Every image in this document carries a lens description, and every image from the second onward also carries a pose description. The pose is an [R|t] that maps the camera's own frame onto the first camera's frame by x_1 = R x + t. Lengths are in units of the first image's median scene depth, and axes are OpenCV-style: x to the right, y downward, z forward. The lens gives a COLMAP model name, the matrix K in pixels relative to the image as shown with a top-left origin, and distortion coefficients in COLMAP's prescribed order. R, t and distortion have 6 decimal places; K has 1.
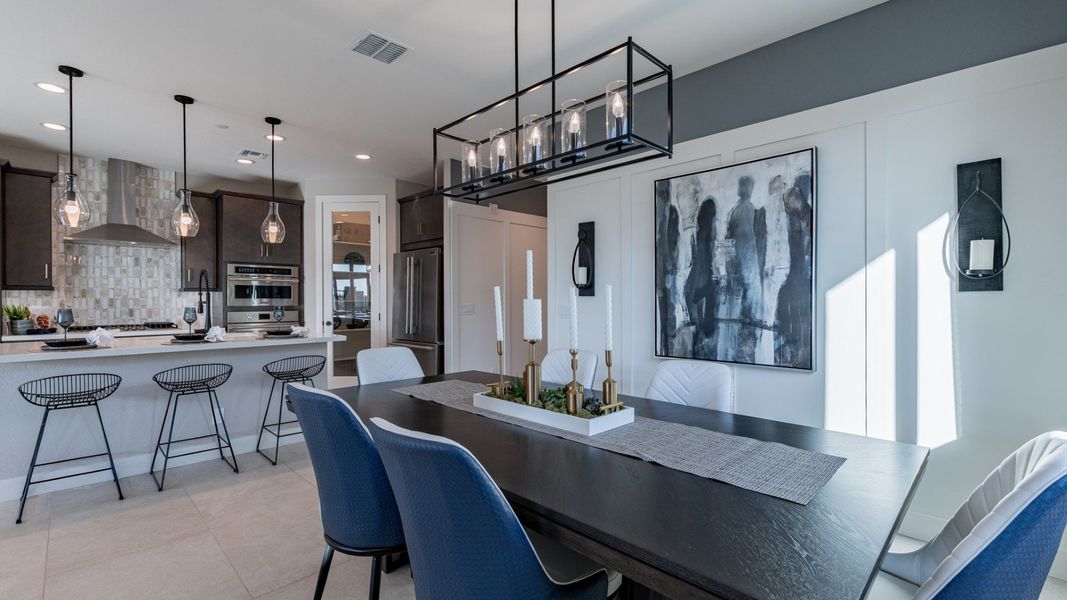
lens RADIAL K [[465.1, 0, 531.4], [0, 465.1, 301.3], [0, 0, 1]] dist [-0.002717, -0.000114]
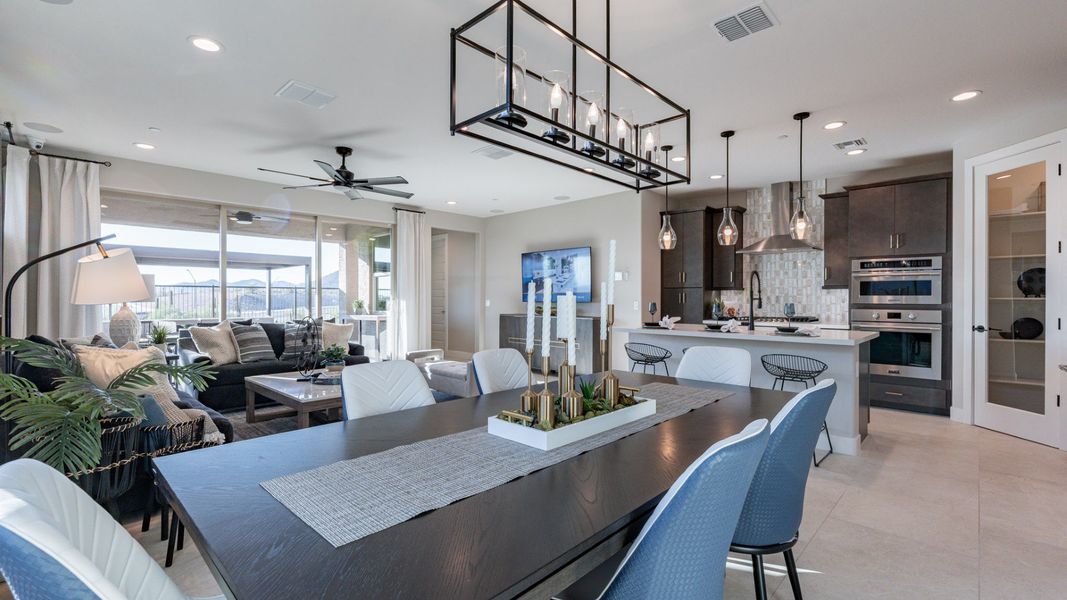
lens RADIAL K [[466.9, 0, 533.3], [0, 466.9, 298.4], [0, 0, 1]] dist [-0.001532, 0.000571]
pose [[0.027715, 0.003345, -0.999610, 0.367101], [-0.004170, 0.999986, 0.003230, -0.000548], [0.999607, 0.004079, 0.027729, 0.347291]]
